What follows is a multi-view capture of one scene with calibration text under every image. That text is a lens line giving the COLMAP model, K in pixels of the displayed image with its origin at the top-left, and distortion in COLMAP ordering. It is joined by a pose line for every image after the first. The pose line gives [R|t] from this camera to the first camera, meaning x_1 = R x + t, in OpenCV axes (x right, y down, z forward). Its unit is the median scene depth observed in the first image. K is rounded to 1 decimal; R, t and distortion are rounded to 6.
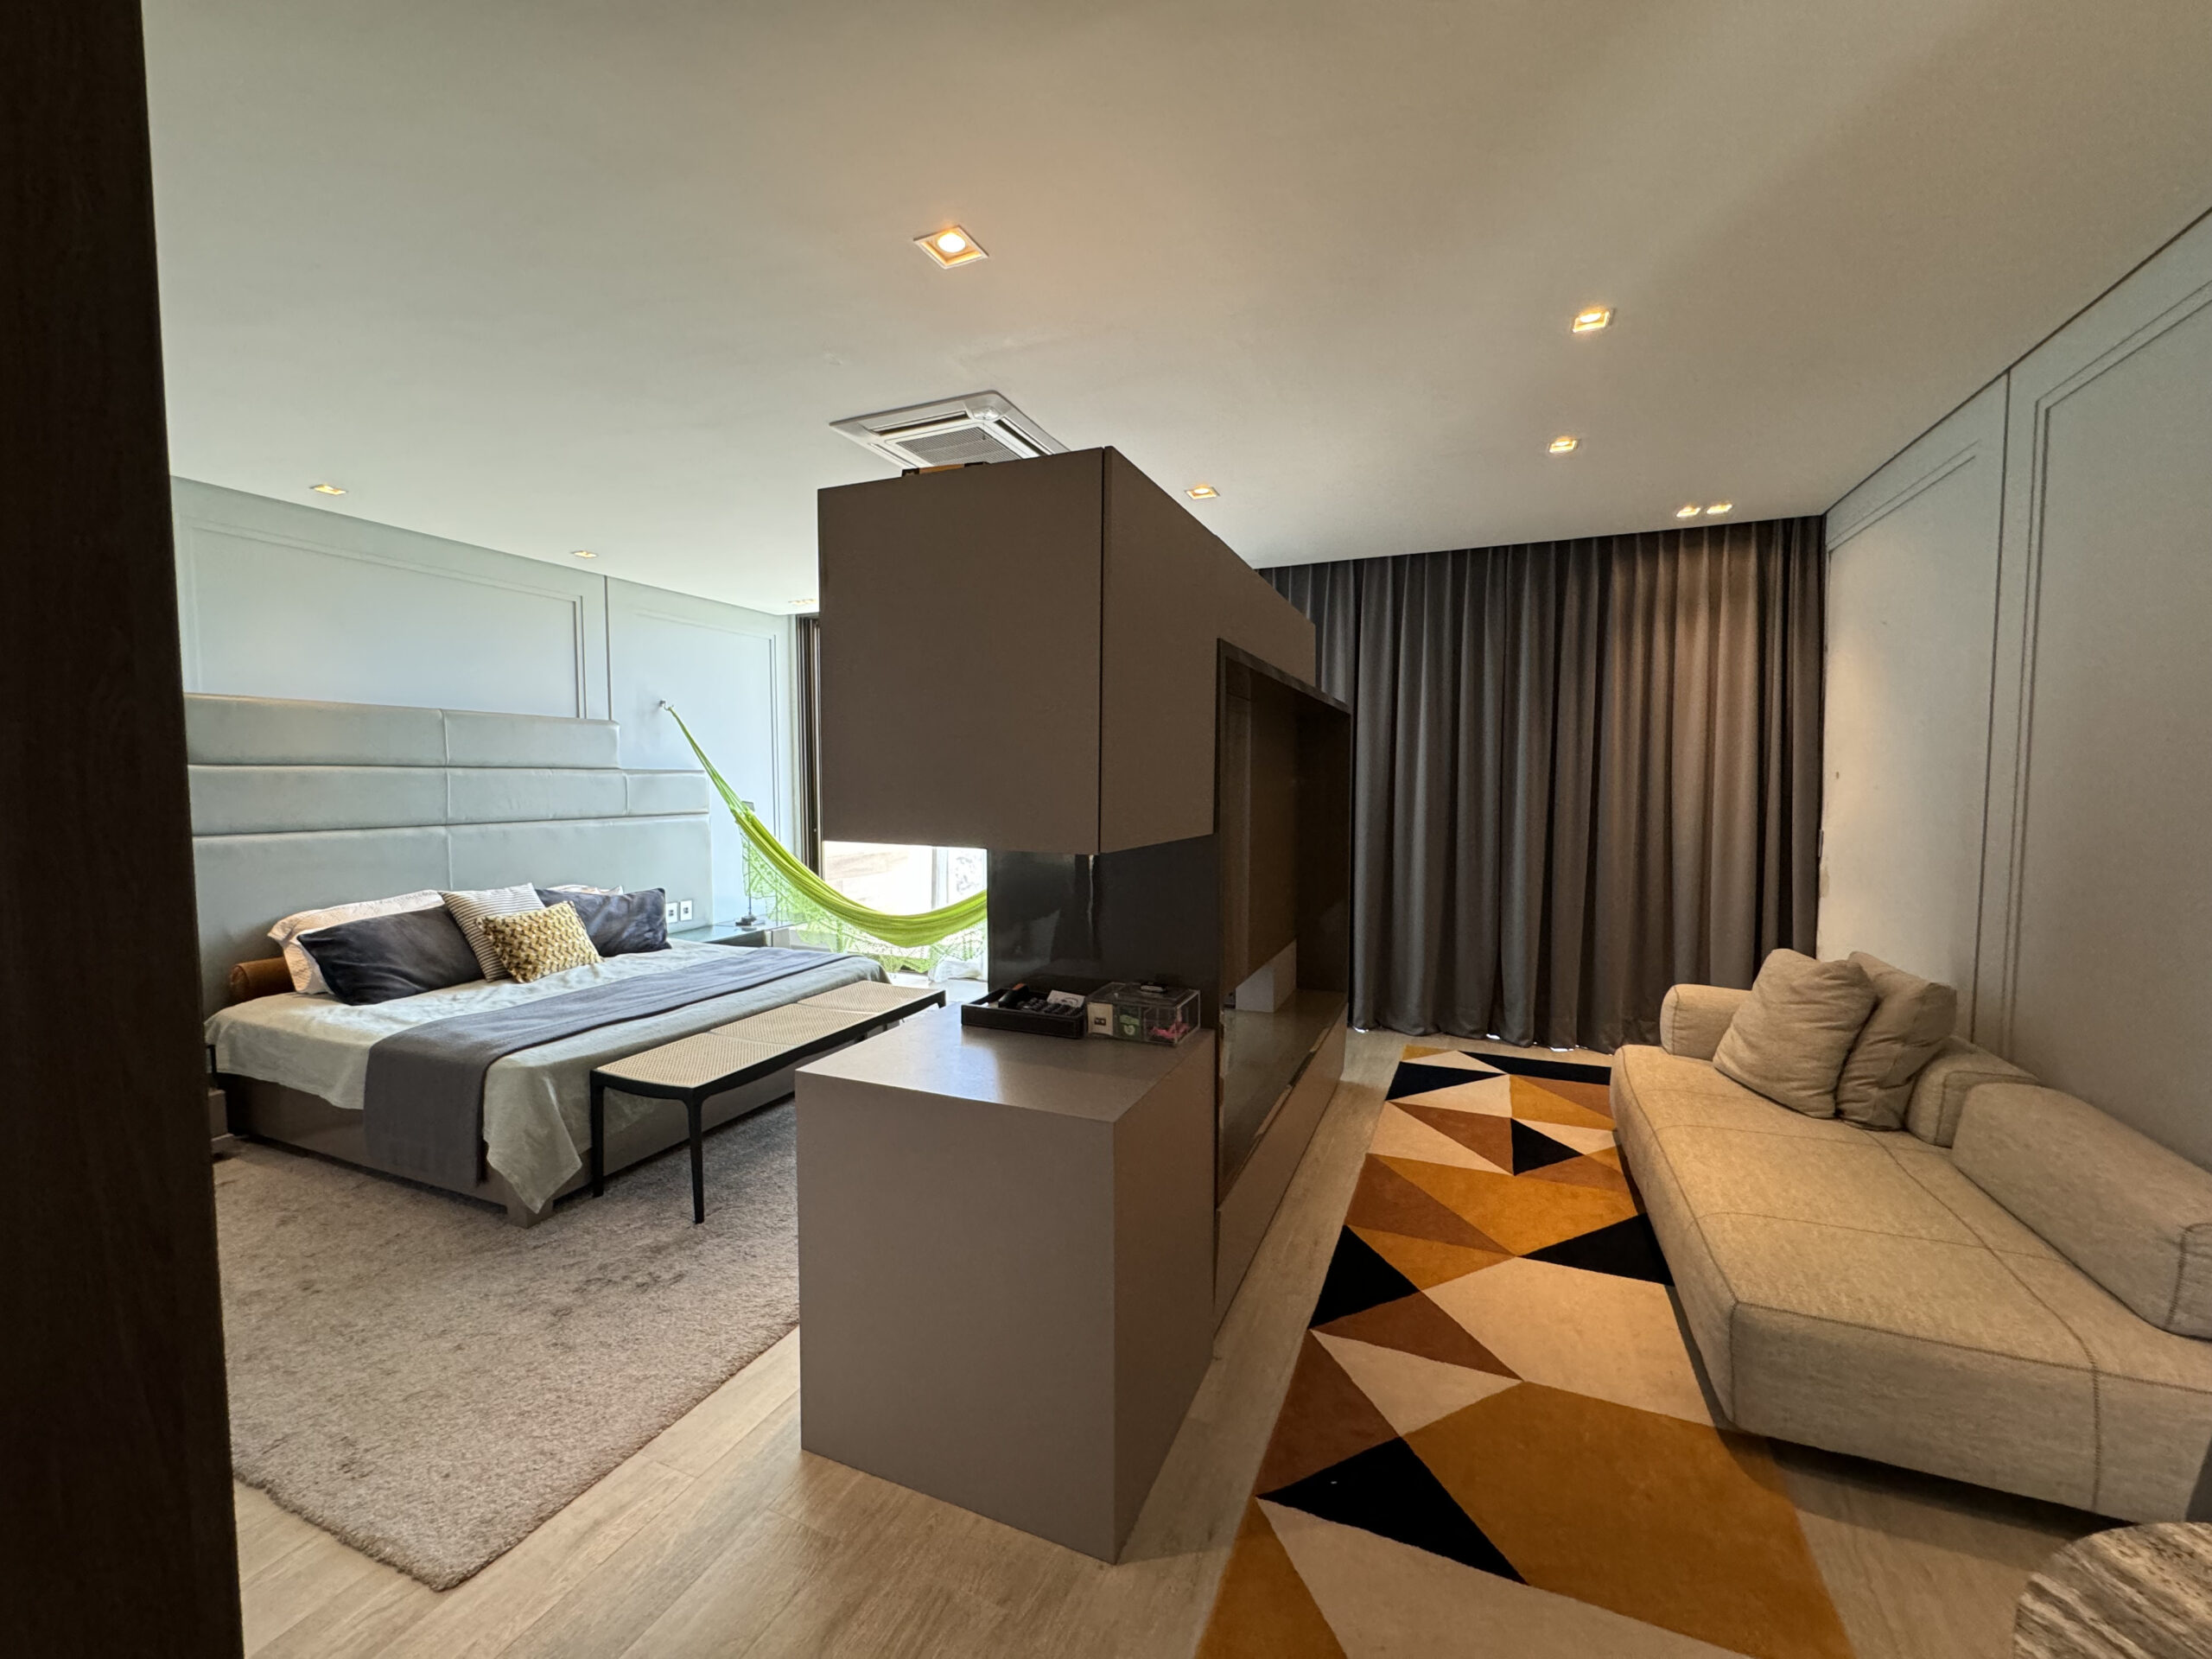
lens RADIAL K [[885.4, 0, 1106.8], [0, 885.4, 829.1], [0, 0, 1]] dist [-0.001907, 0.001154]
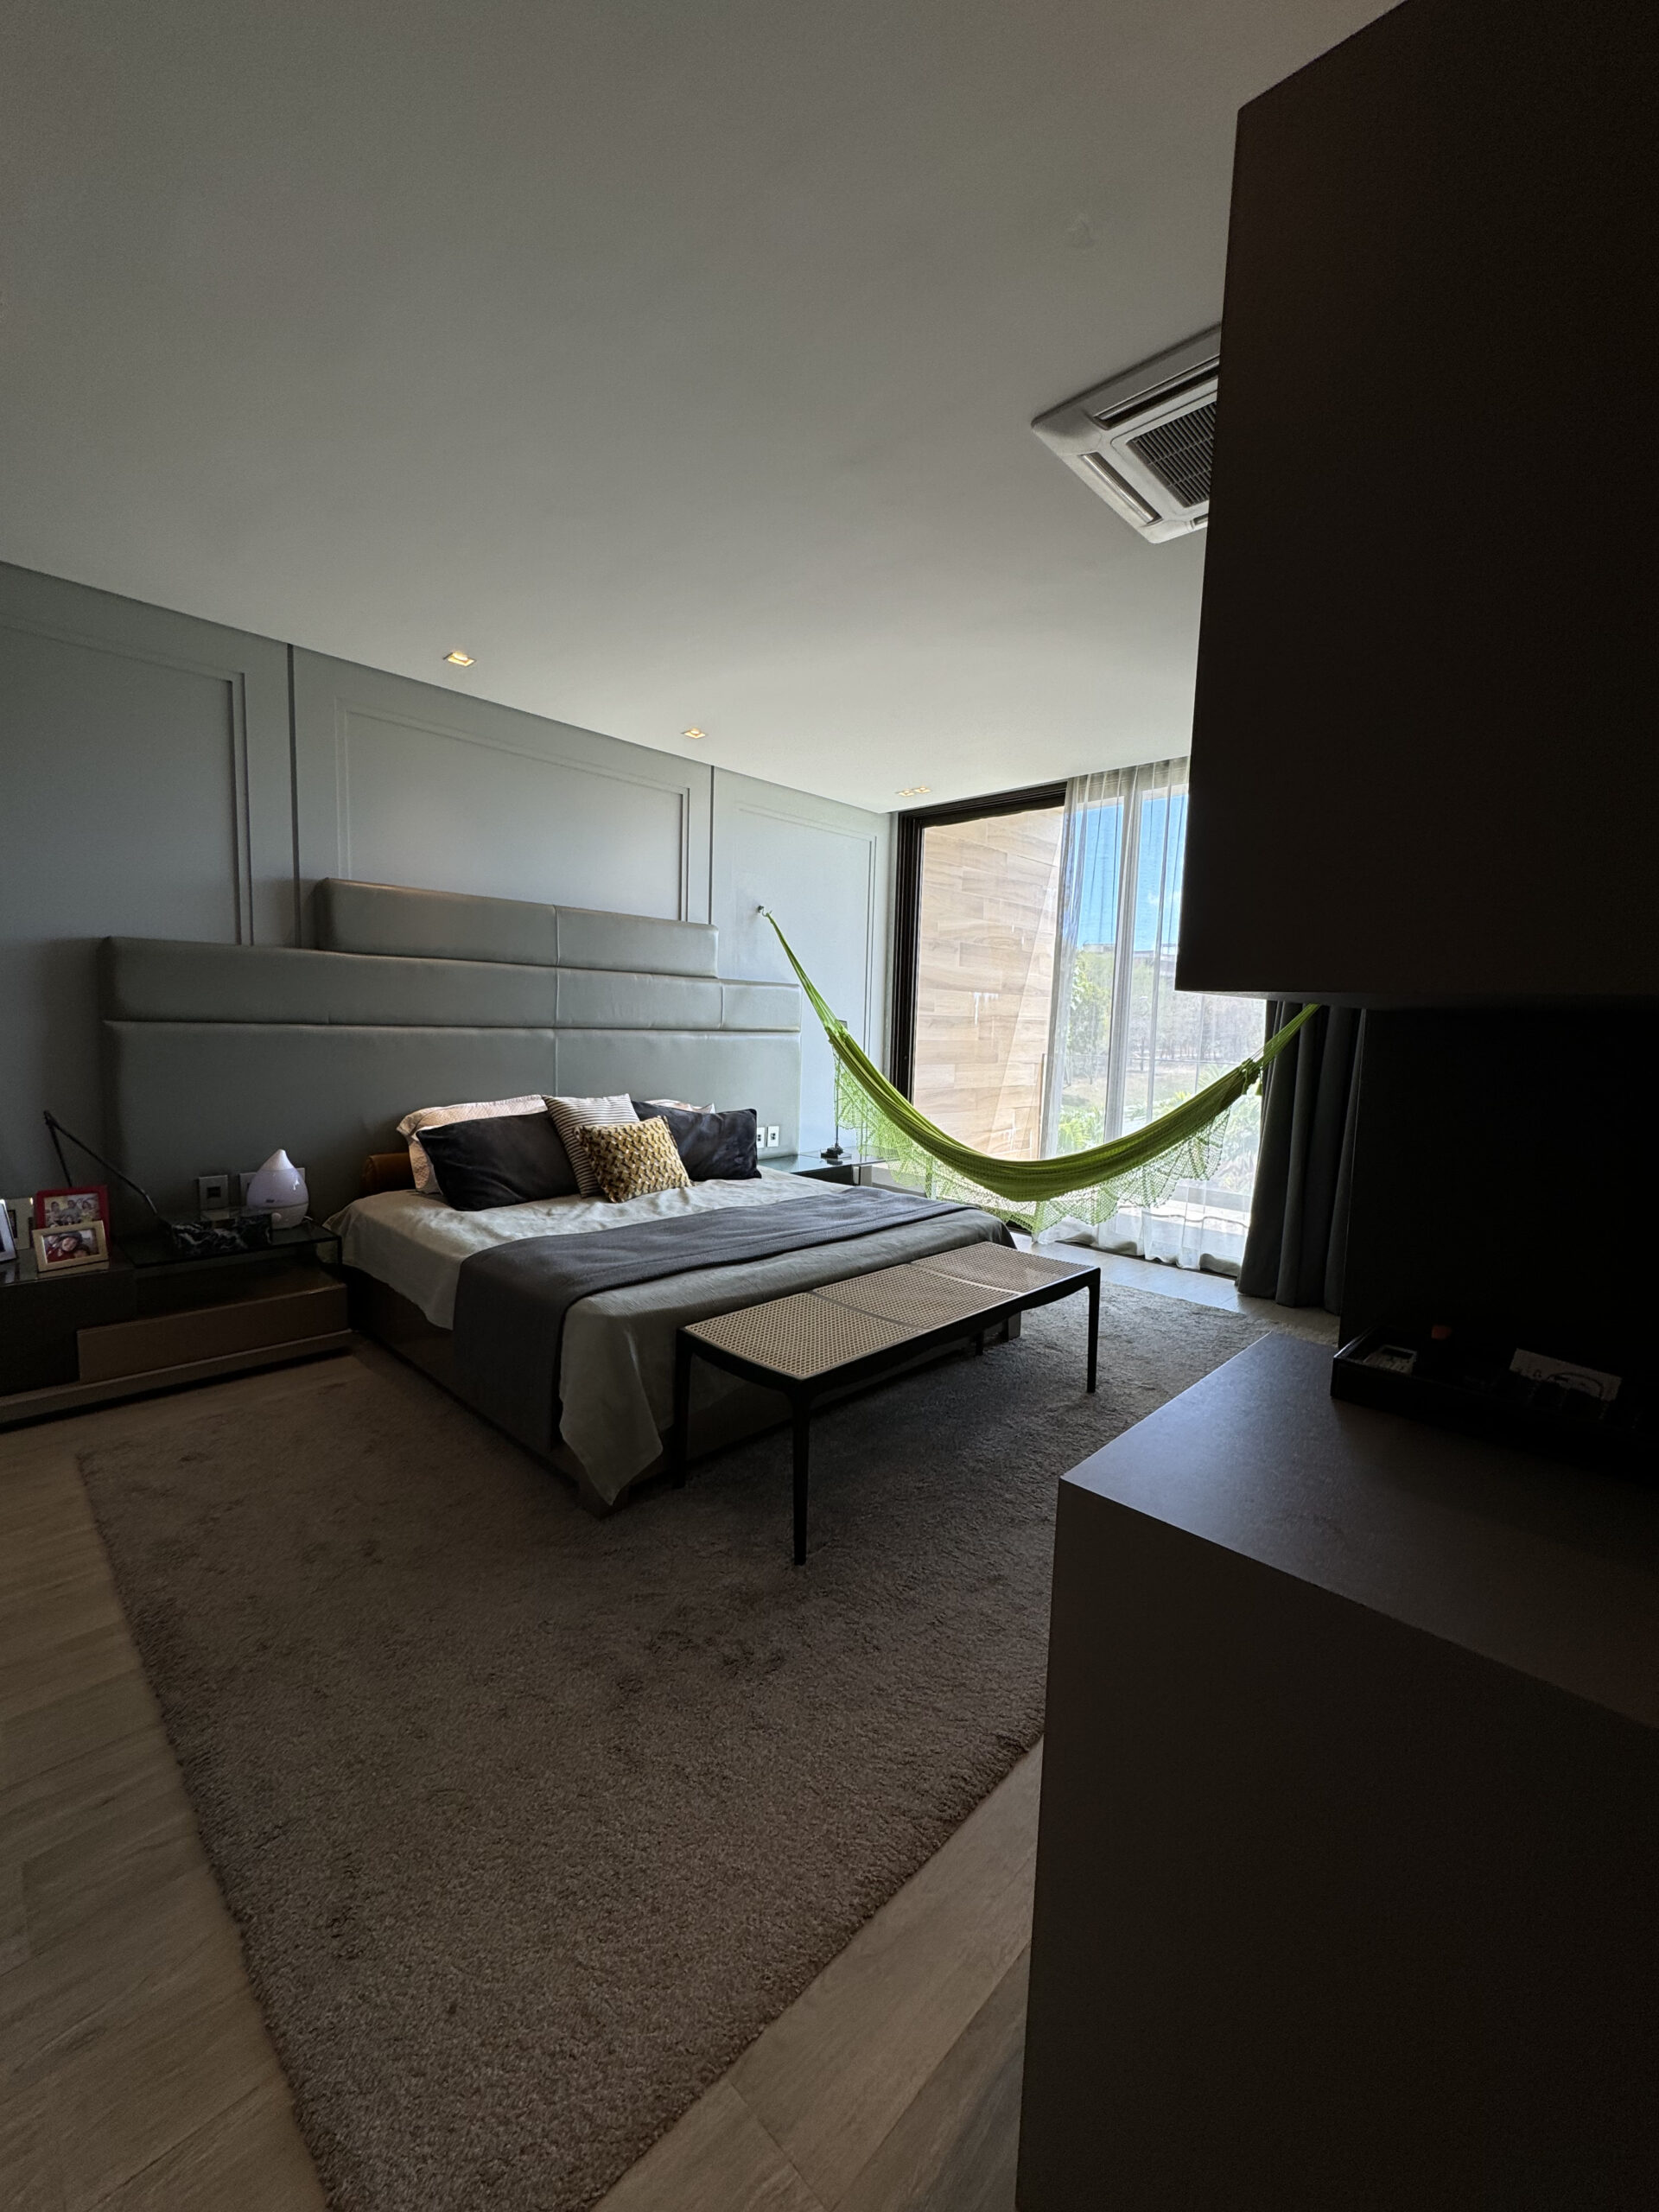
lens RADIAL K [[885.4, 0, 830.7], [0, 885.4, 1100.7], [0, 0, 1]] dist [-0.001907, 0.001154]
pose [[0.934079, 0.059026, -0.352154, -0.197980], [-0.049213, 0.998112, 0.036760, 0.037000], [0.353659, -0.017006, 0.935220, 0.327335]]
